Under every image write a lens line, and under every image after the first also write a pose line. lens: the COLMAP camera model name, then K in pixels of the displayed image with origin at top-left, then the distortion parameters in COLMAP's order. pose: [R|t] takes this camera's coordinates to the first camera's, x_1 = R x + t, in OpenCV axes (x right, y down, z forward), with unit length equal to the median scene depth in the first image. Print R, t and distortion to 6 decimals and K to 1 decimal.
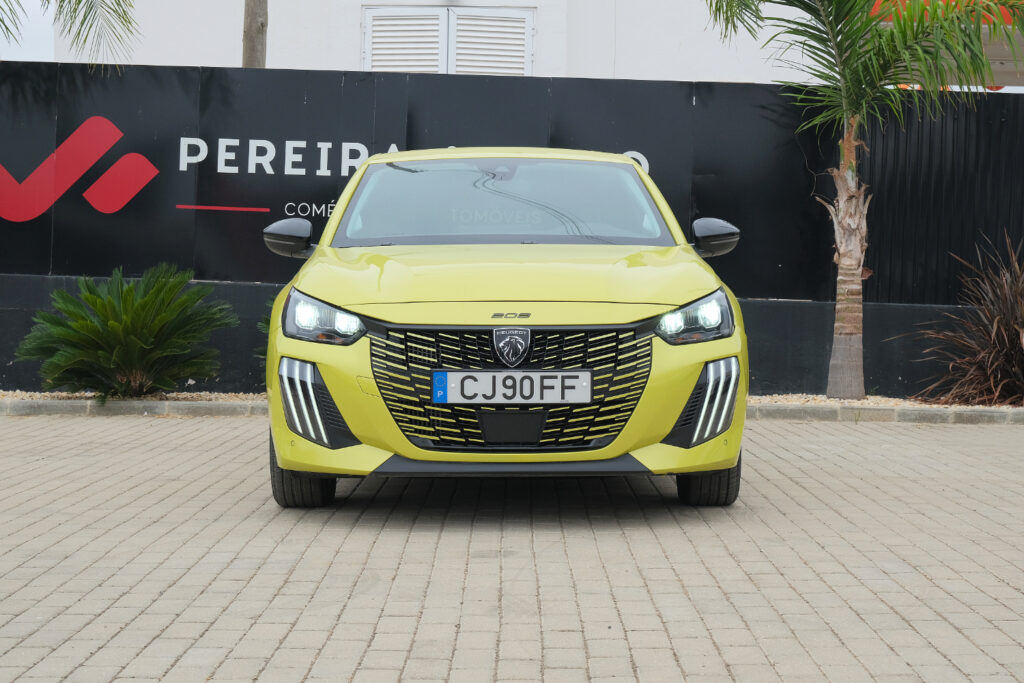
lens RADIAL K [[1795.8, 0, 512.4], [0, 1795.8, 340.6], [0, 0, 1]] dist [0.003966, 0.000000]
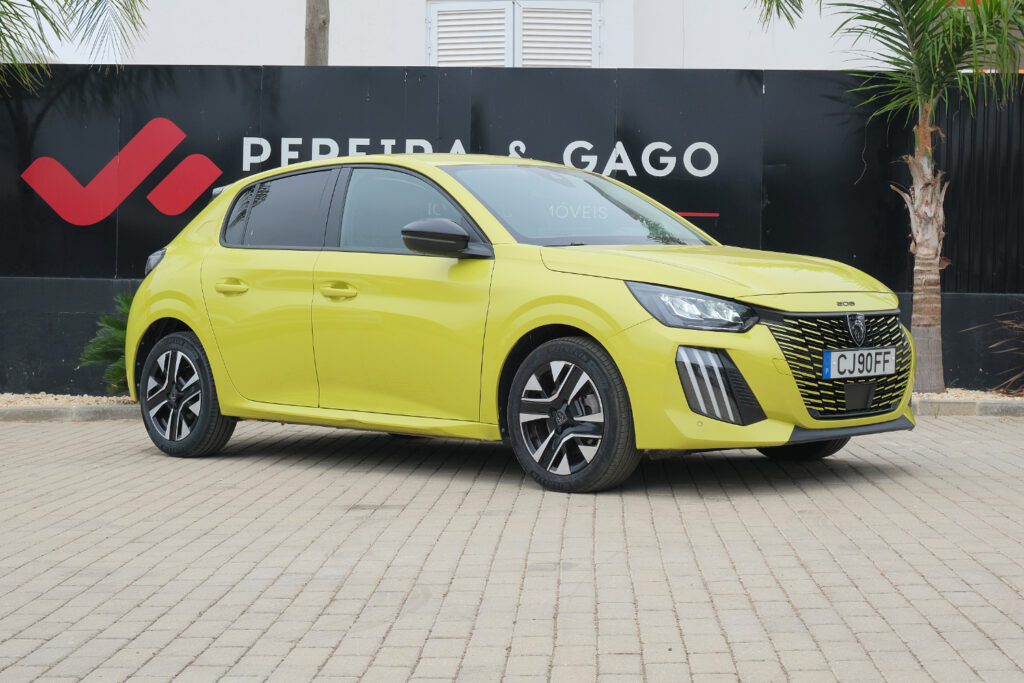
lens RADIAL K [[1791.2, 0, 513.1], [0, 1791.2, 336.1], [0, 0, 1]] dist [-0.000191, 0.000000]
pose [[0.998968, -0.015378, -0.042747, 0.004997], [0.015405, 0.999881, 0.000304, -0.001710], [0.042738, -0.000962, 0.999086, 0.021995]]
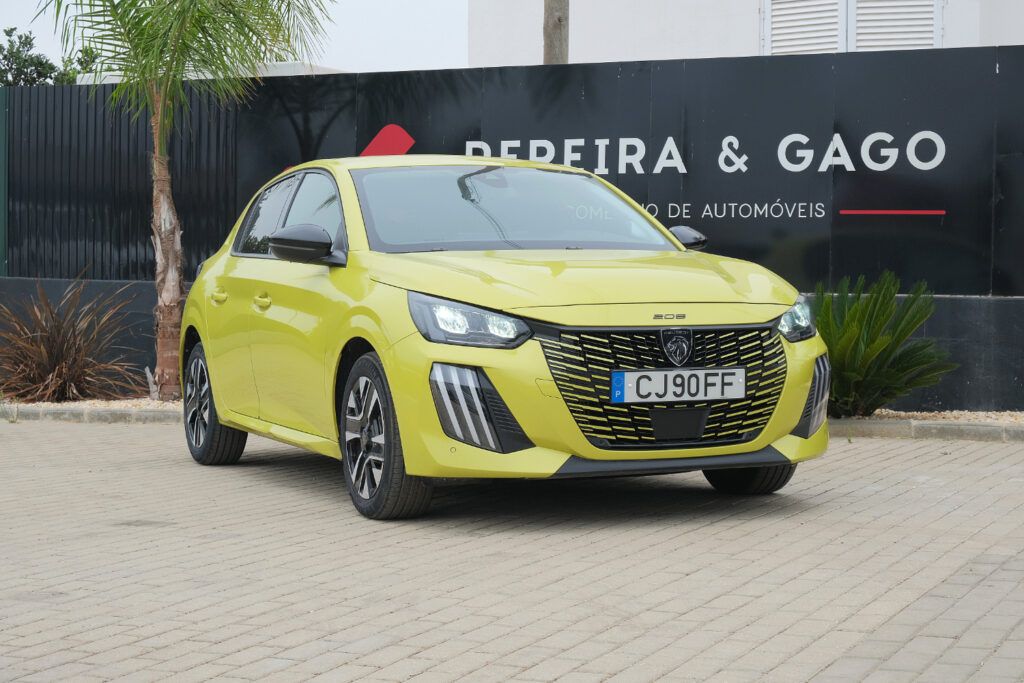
lens RADIAL K [[1795.8, 0, 505.7], [0, 1795.8, 341.1], [0, 0, 1]] dist [0.003966, 0.000000]
pose [[0.913465, -0.004425, -0.406893, 0.264828], [0.004303, 0.999990, -0.001215, -0.003202], [0.406894, -0.000641, 0.913475, 0.129911]]
